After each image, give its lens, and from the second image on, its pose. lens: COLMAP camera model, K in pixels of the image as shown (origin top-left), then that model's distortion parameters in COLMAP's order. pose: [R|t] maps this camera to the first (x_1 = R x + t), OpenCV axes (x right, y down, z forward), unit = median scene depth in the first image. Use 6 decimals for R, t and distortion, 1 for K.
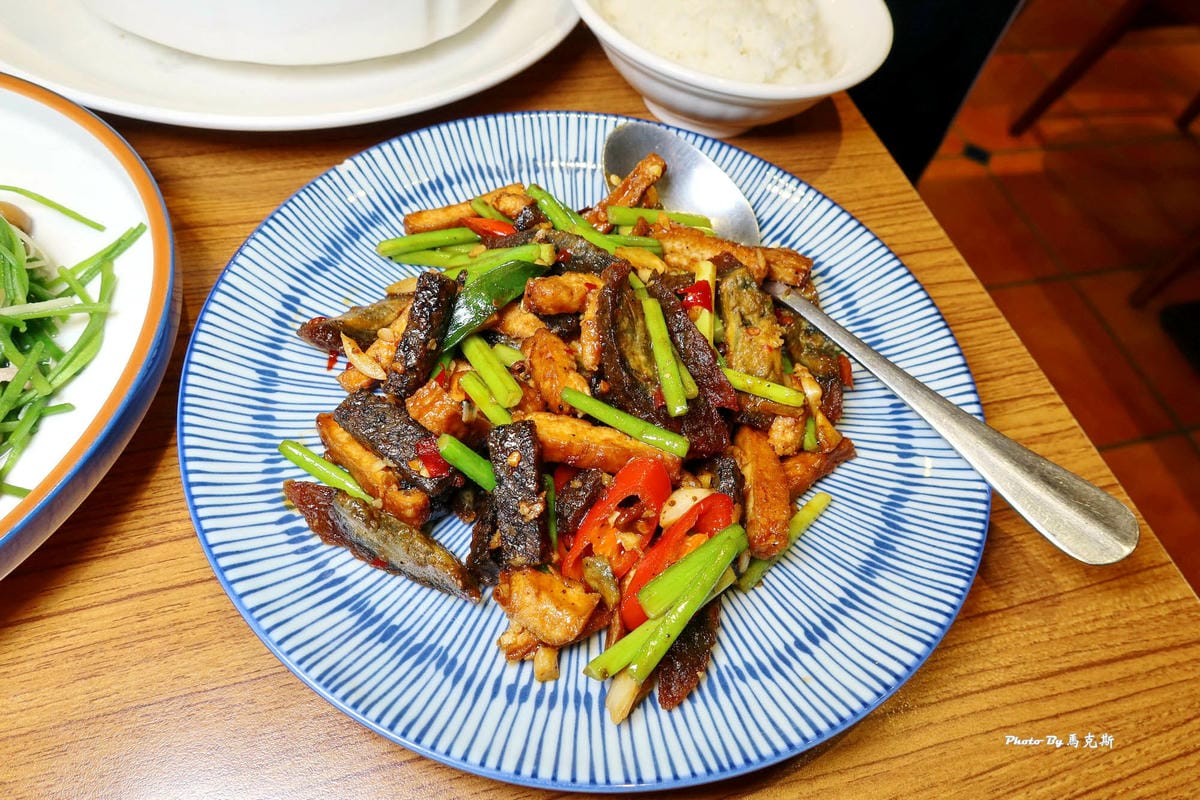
lens RADIAL K [[811.3, 0, 600.0], [0, 811.3, 400.0], [0, 0, 1]] dist [-0.015973, -0.003022]
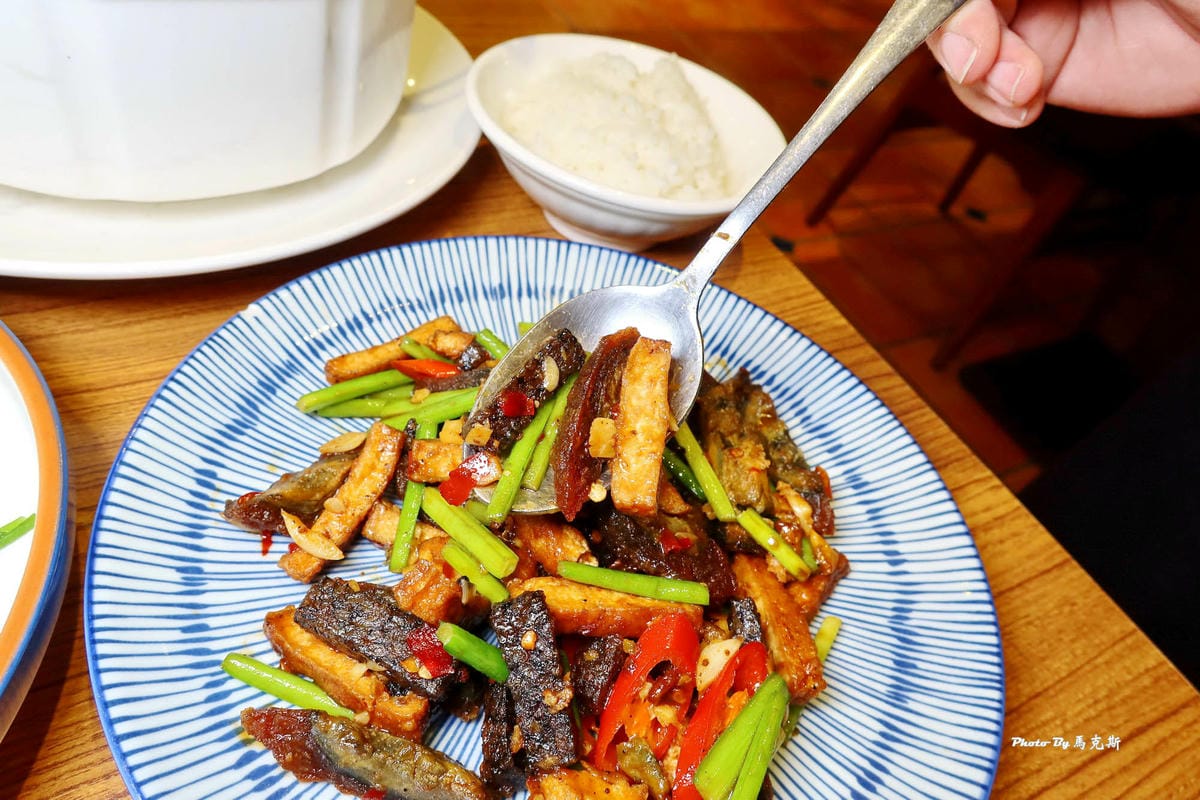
lens RADIAL K [[811.3, 0, 600.0], [0, 811.3, 400.0], [0, 0, 1]] dist [-0.015973, -0.003022]
pose [[0.973139, -0.094039, 0.210138, -0.160006], [0.118724, 0.987025, -0.108100, -0.063927], [-0.197246, 0.130144, 0.971677, 0.103207]]
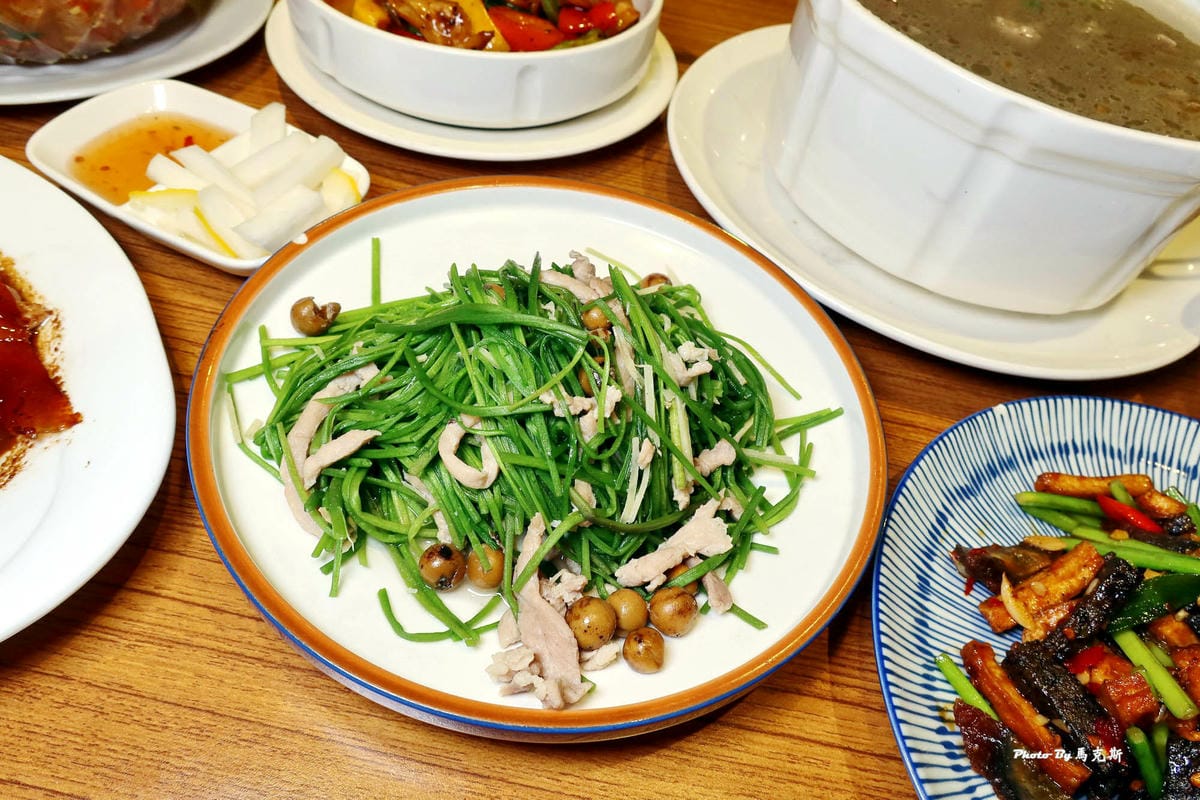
lens RADIAL K [[818.3, 0, 600.0], [0, 818.3, 400.0], [0, 0, 1]] dist [-0.008732, -0.004791]
pose [[0.897544, 0.346513, -0.272659, -0.575058], [-0.383530, 0.918622, -0.095068, 0.016159], [0.217528, 0.189901, 0.957402, -0.214560]]
